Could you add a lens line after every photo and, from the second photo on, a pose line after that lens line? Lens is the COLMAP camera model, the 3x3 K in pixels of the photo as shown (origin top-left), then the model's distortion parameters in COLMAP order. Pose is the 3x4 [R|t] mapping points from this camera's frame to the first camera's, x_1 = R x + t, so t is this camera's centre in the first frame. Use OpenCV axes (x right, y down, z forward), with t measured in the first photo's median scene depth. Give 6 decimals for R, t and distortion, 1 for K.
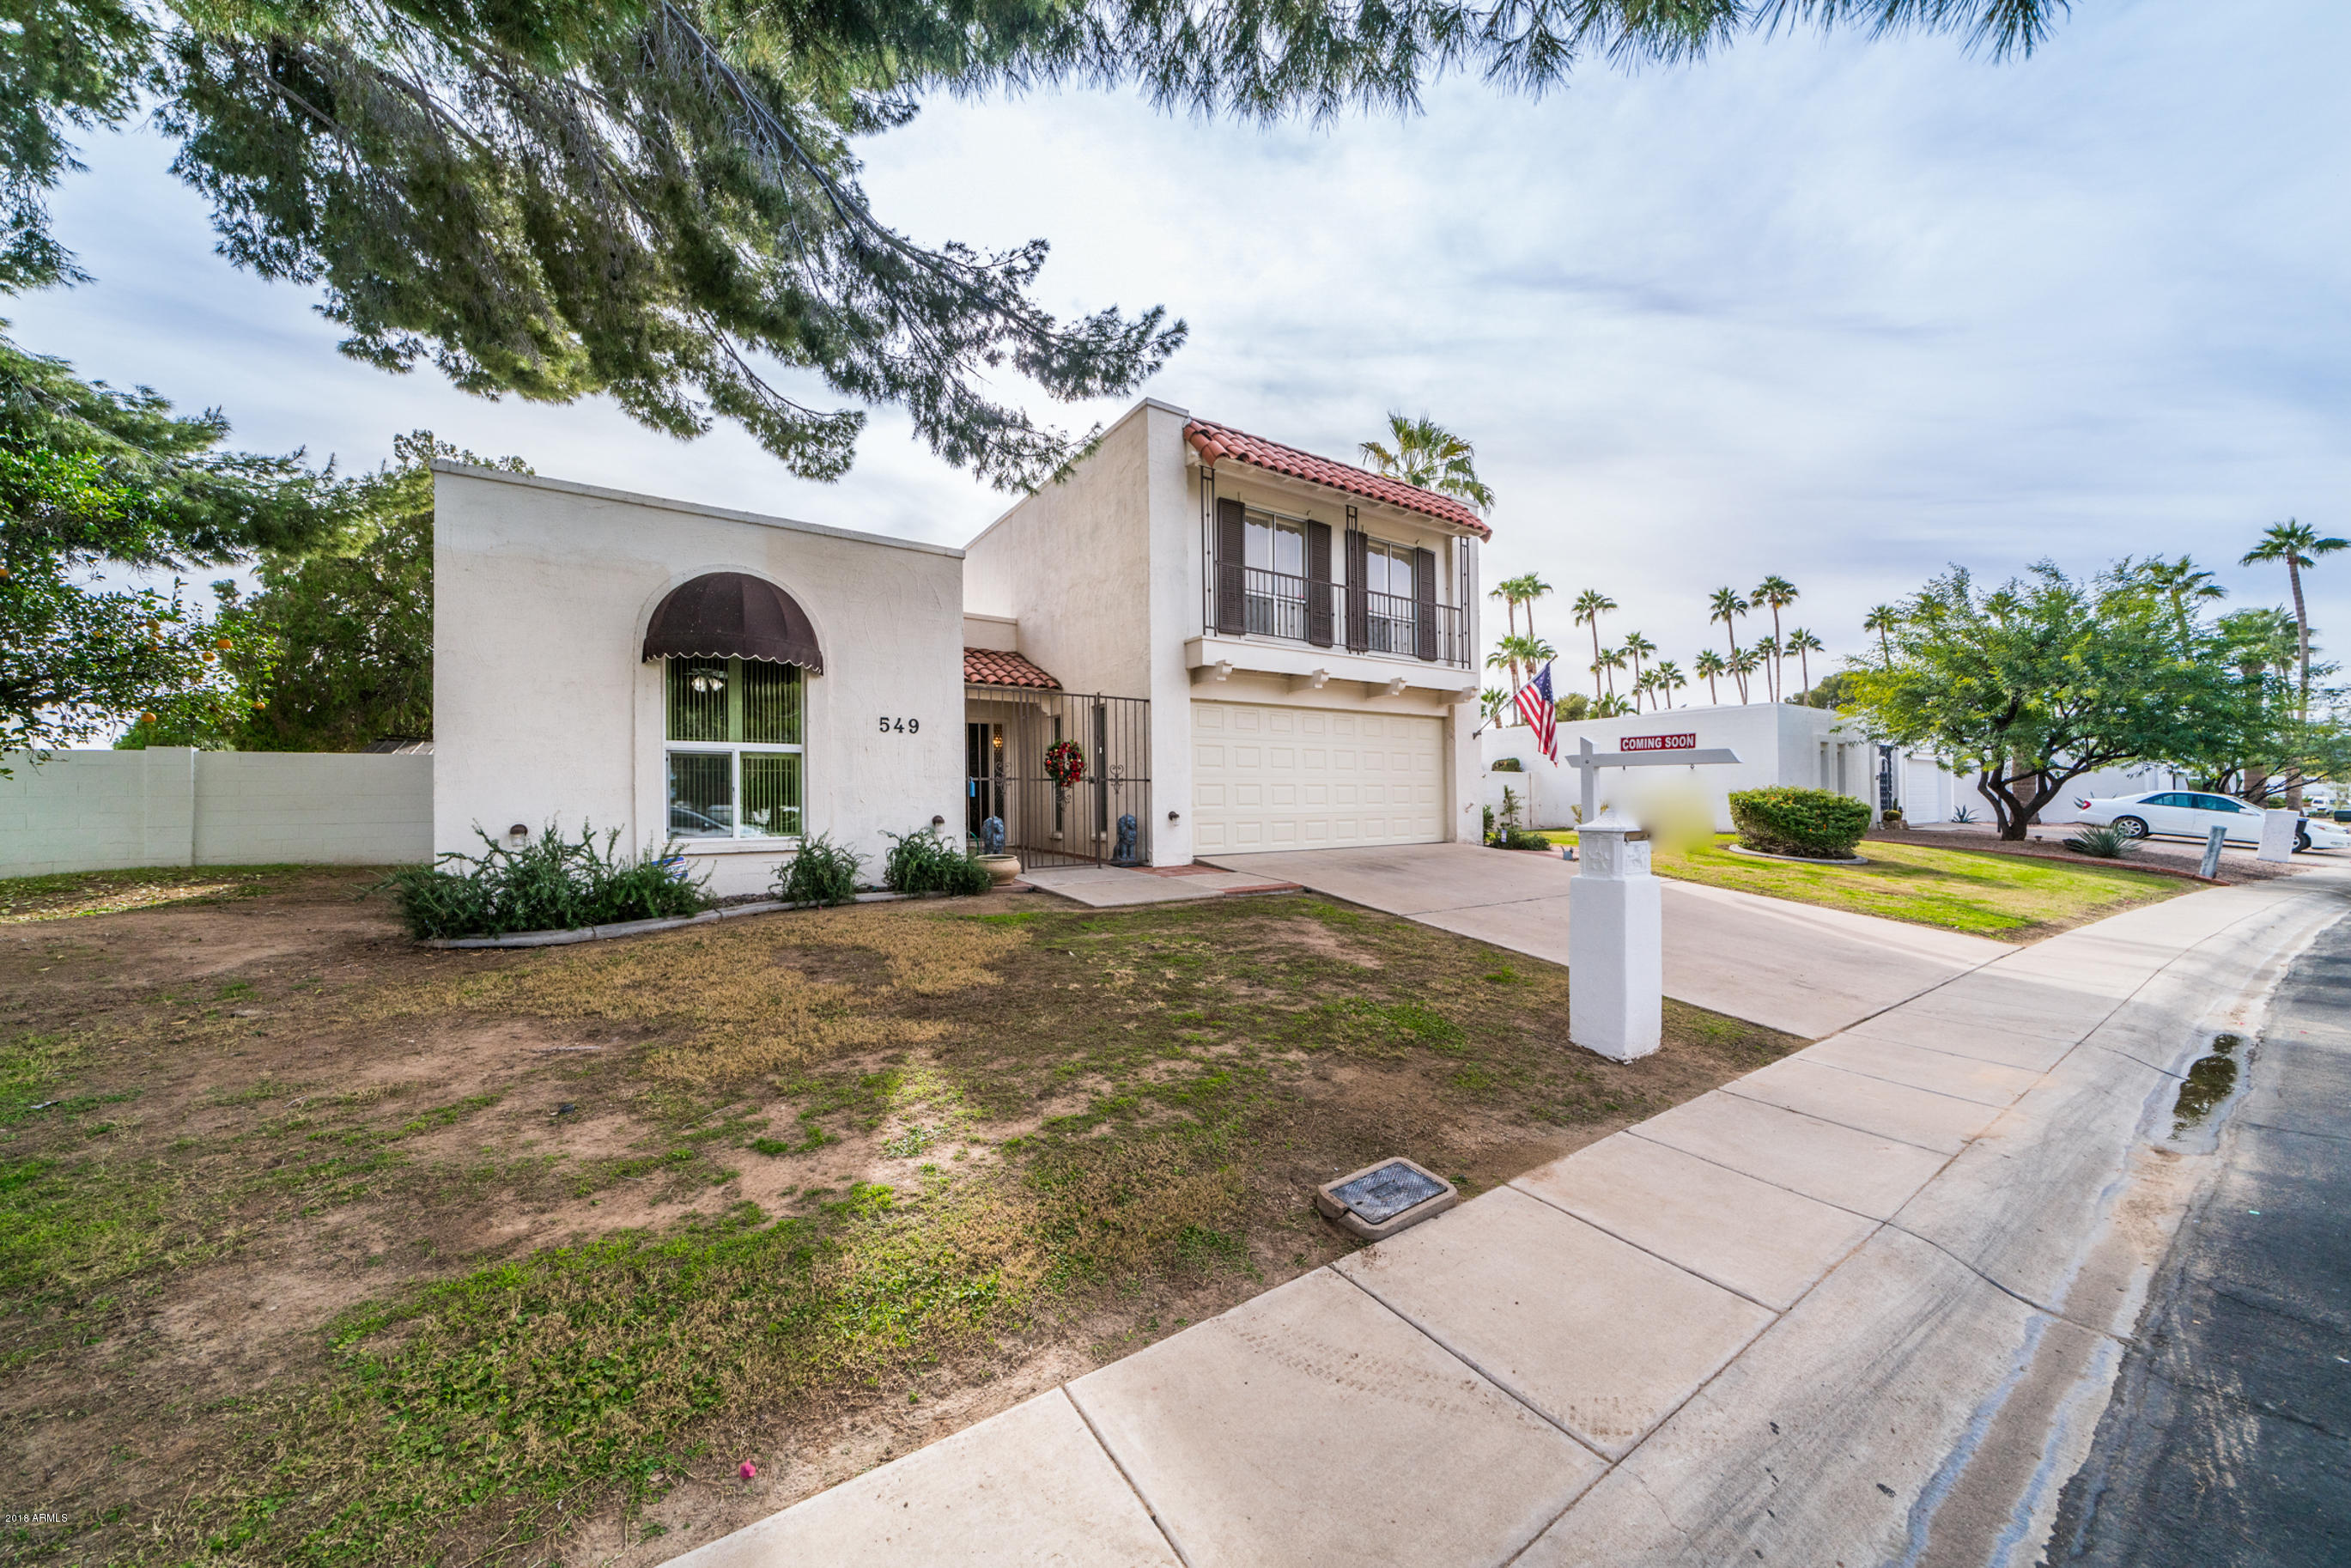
lens RADIAL K [[797.6, 0, 1177.3], [0, 797.6, 794.8], [0, 0, 1]] dist [-0.008550, 0.000918]
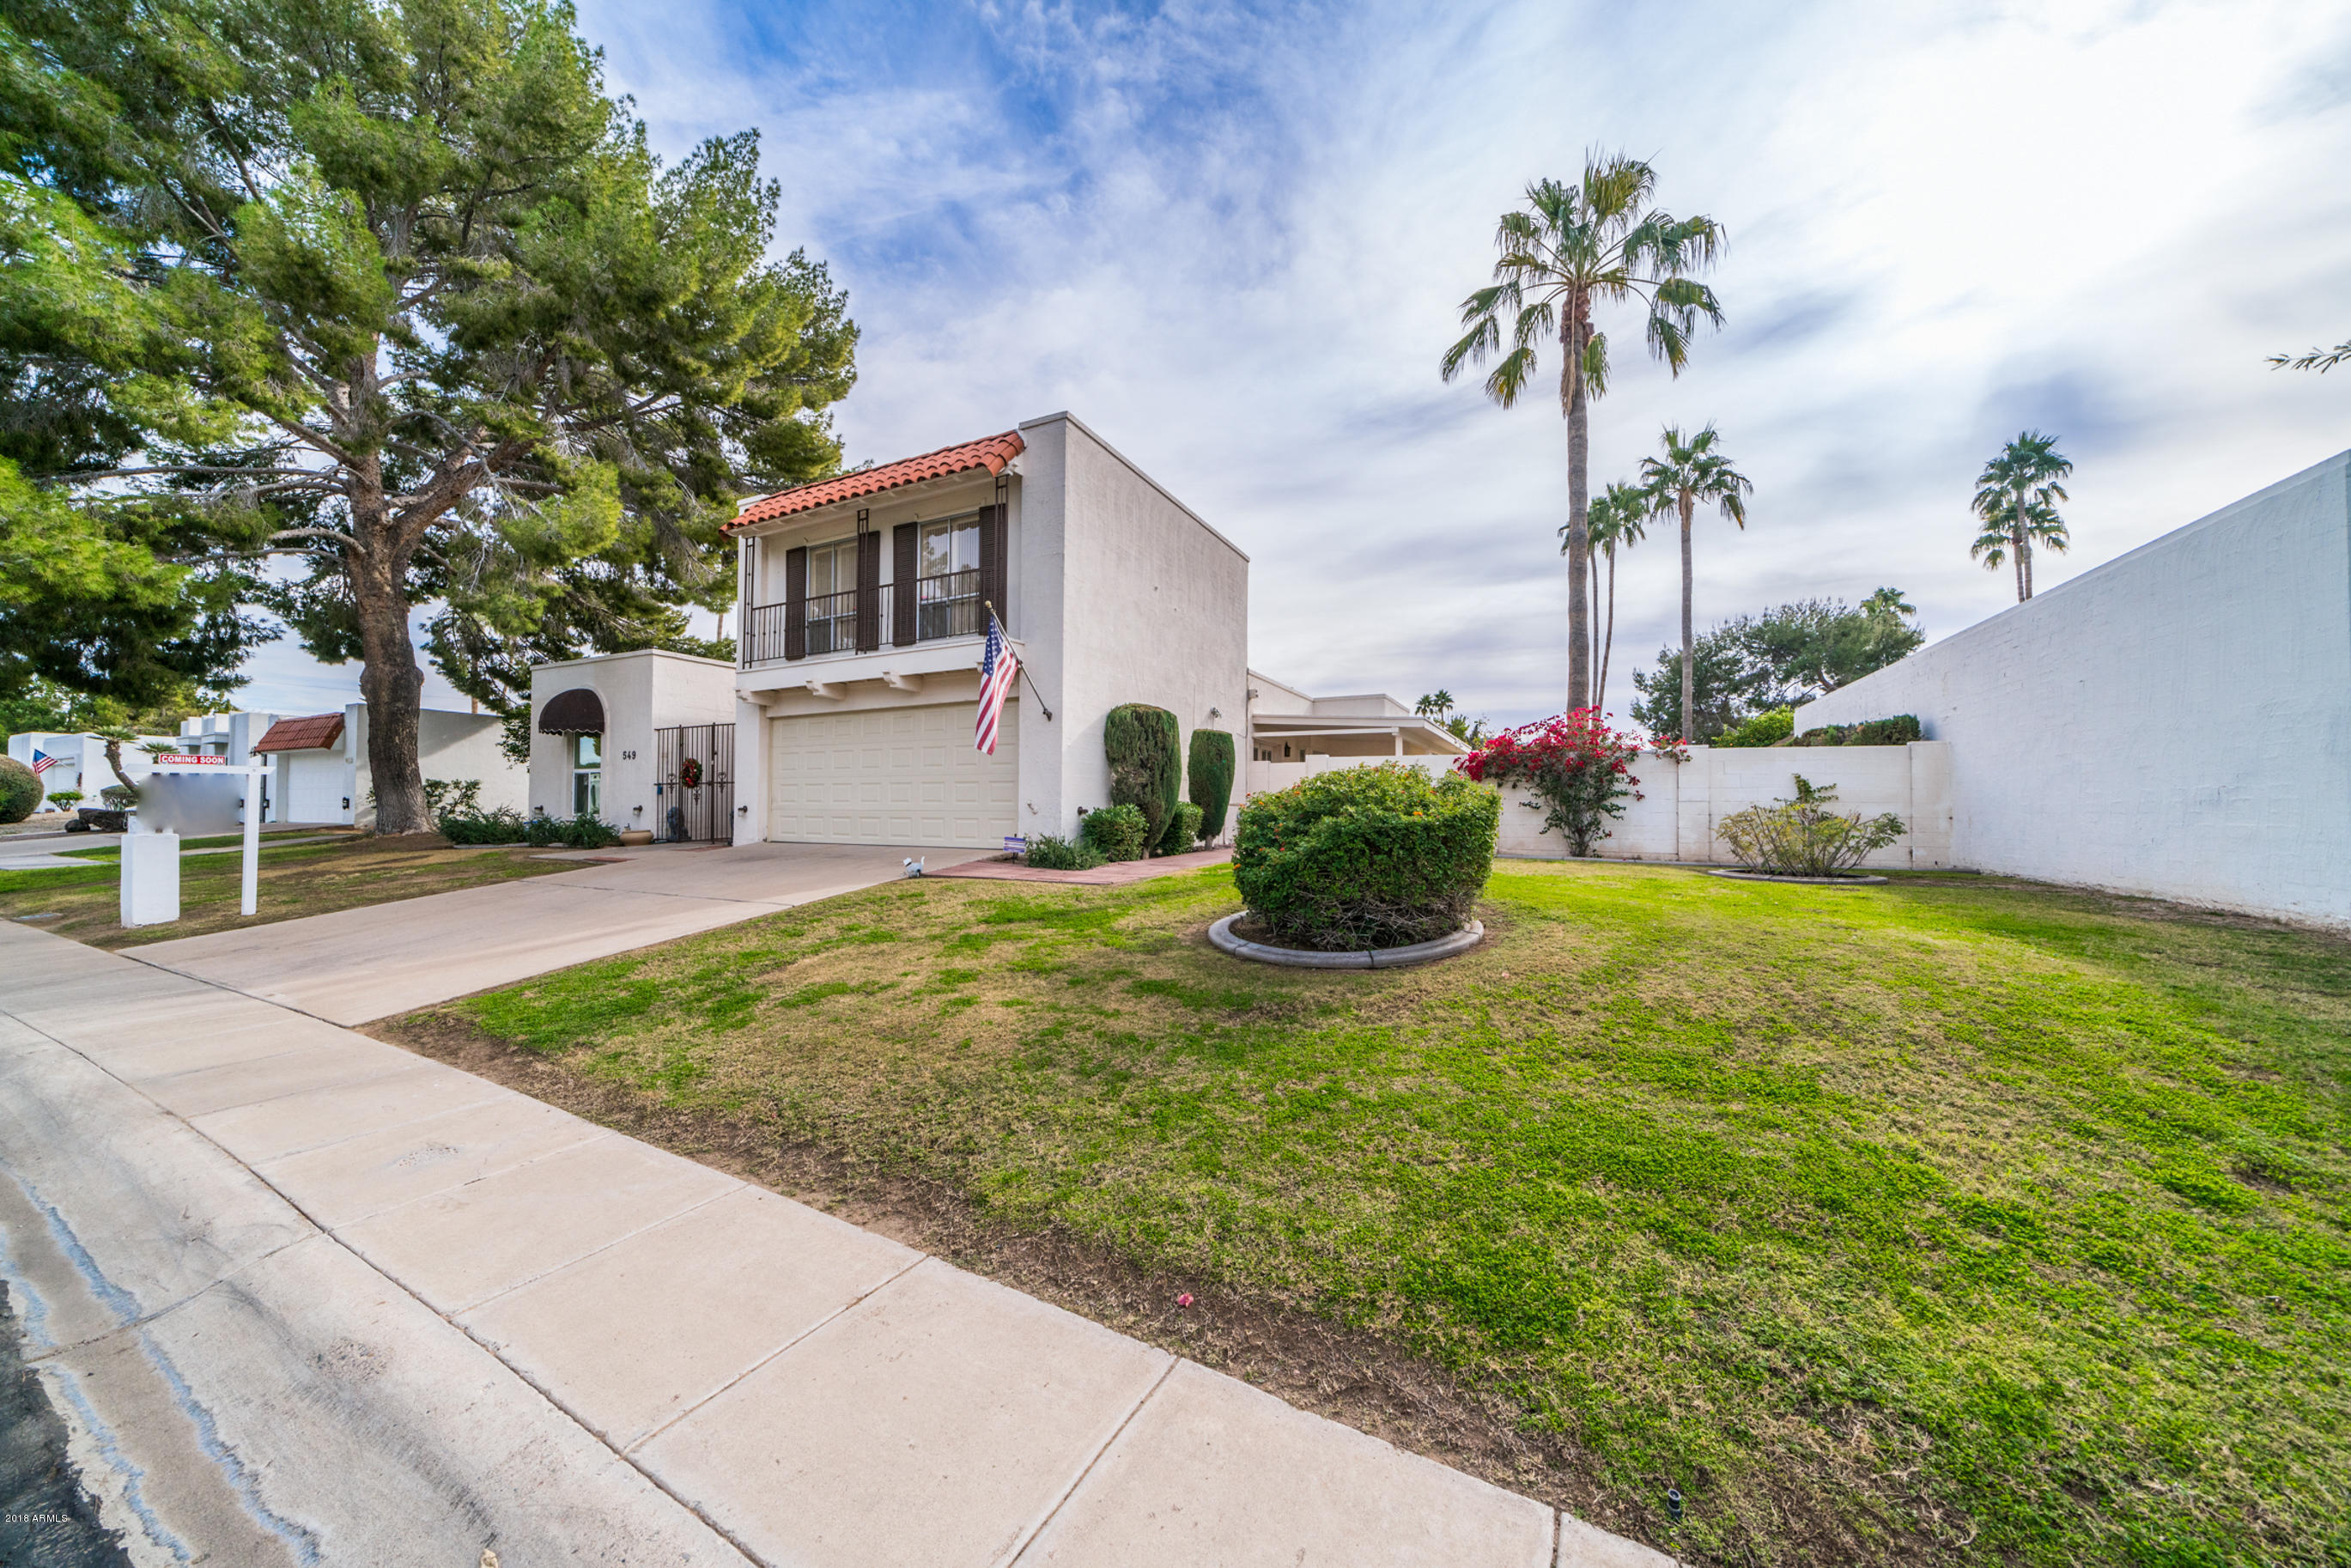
lens RADIAL K [[797.6, 0, 1171.3], [0, 797.6, 794.7], [0, 0, 1]] dist [-0.008550, 0.000918]
pose [[0.494658, -0.008252, -0.869049, 1.255922], [-0.002347, 0.999939, -0.010831, 0.012506], [0.869085, 0.007397, 0.494608, 0.816817]]
